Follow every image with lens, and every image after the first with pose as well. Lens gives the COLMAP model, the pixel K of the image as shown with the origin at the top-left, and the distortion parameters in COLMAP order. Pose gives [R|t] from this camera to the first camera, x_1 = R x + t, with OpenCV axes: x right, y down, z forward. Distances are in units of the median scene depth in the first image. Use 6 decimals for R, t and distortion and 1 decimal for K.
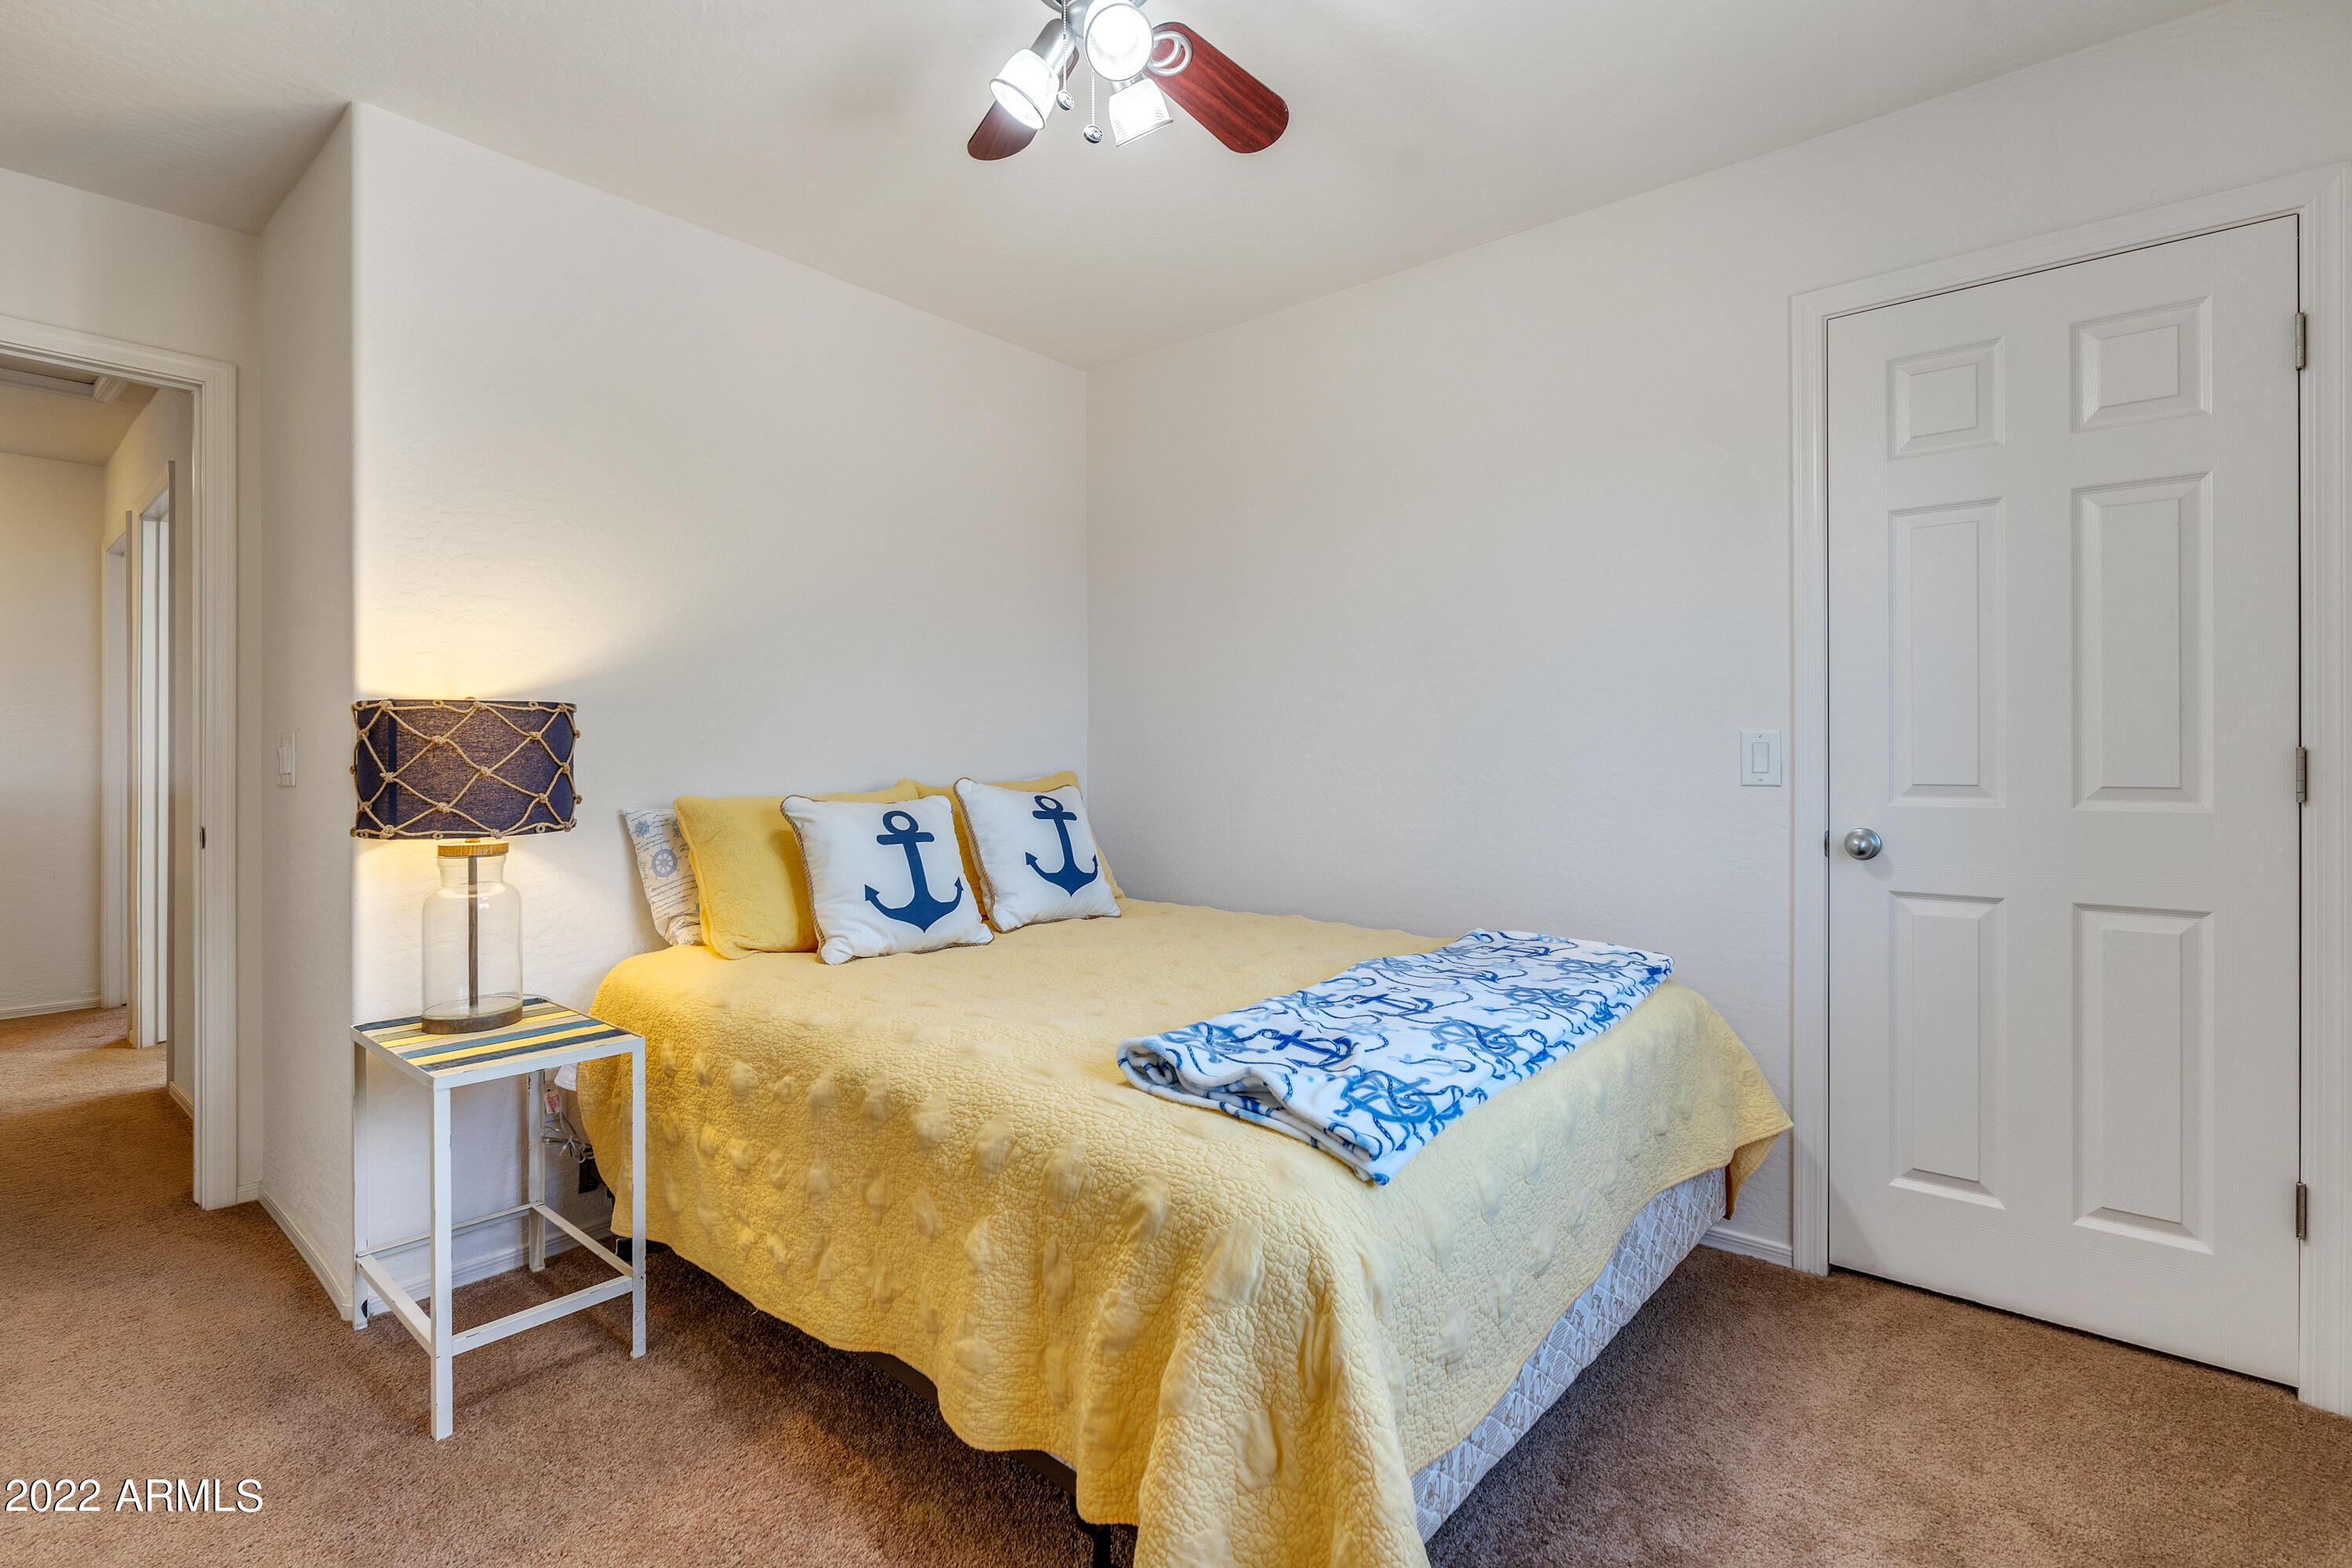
lens RADIAL K [[1070.0, 0, 1179.4], [0, 1070.0, 761.2], [0, 0, 1]] dist [-0.005562, 0.002141]
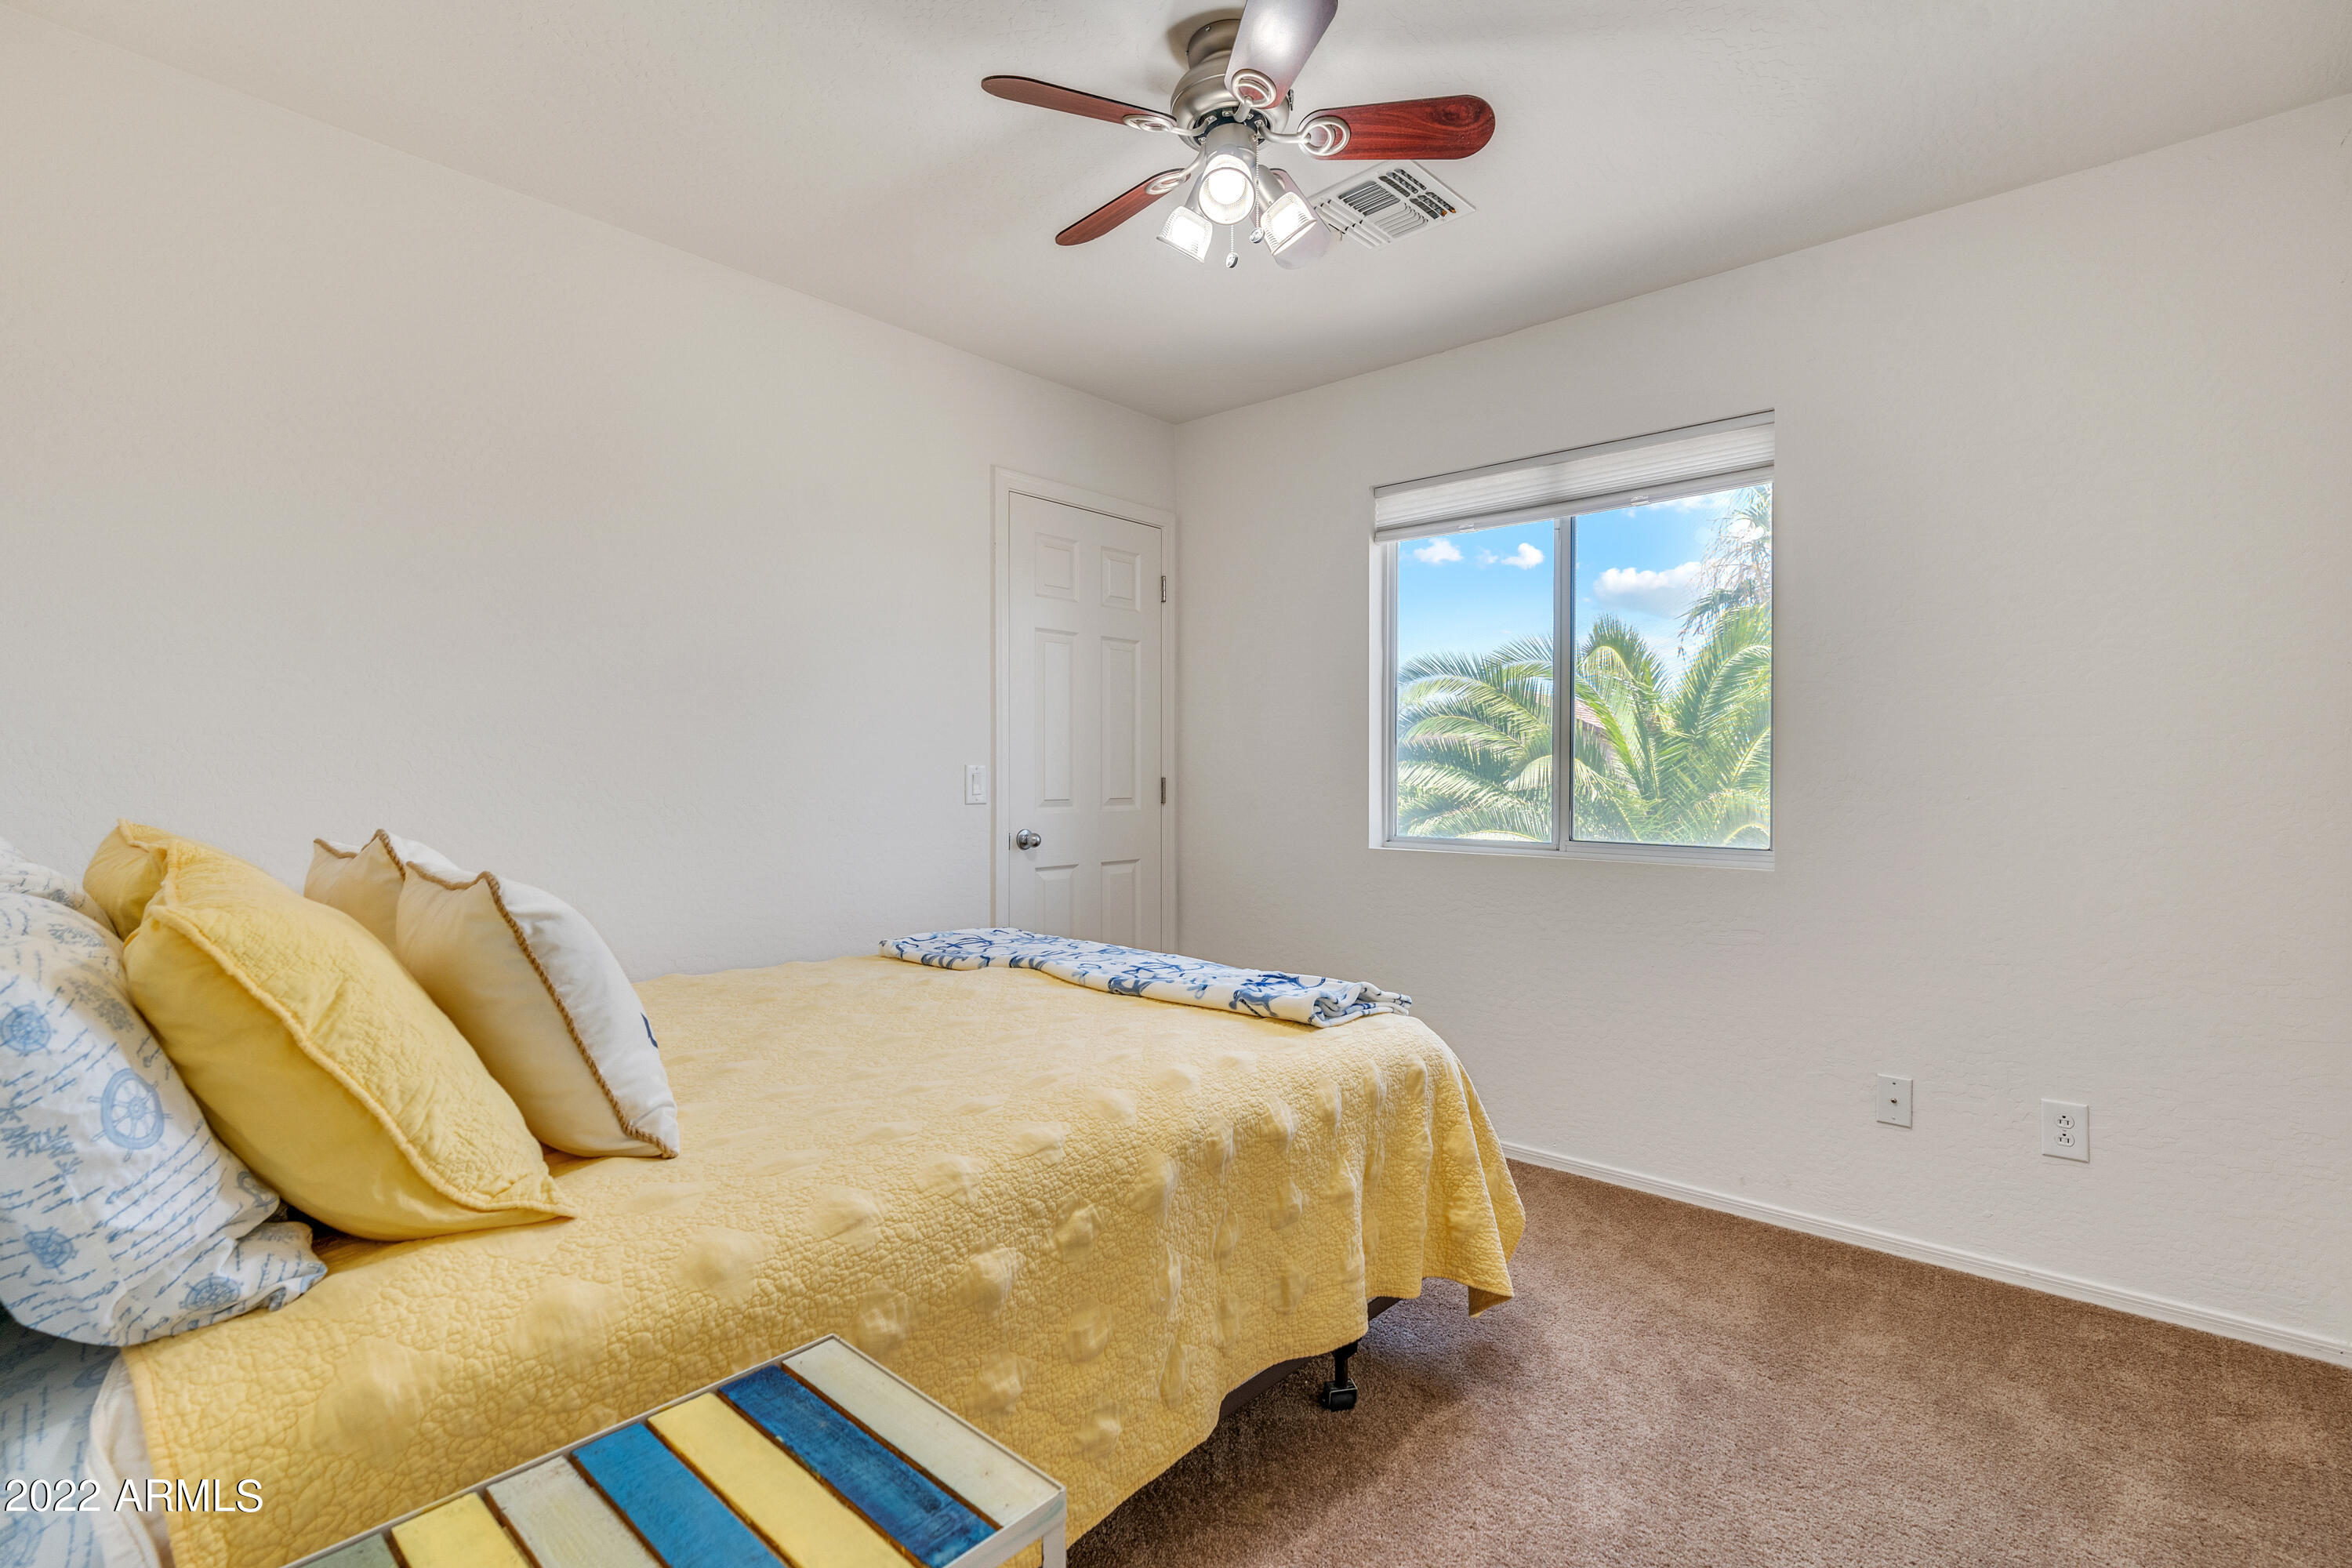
lens RADIAL K [[1070.0, 0, 1179.6], [0, 1070.0, 786.4], [0, 0, 1]] dist [-0.005562, 0.002141]
pose [[0.032935, -0.007316, 0.999431, -0.975101], [0.007161, 0.999949, 0.007084, -0.009145], [-0.999432, 0.006924, 0.032986, 0.786164]]
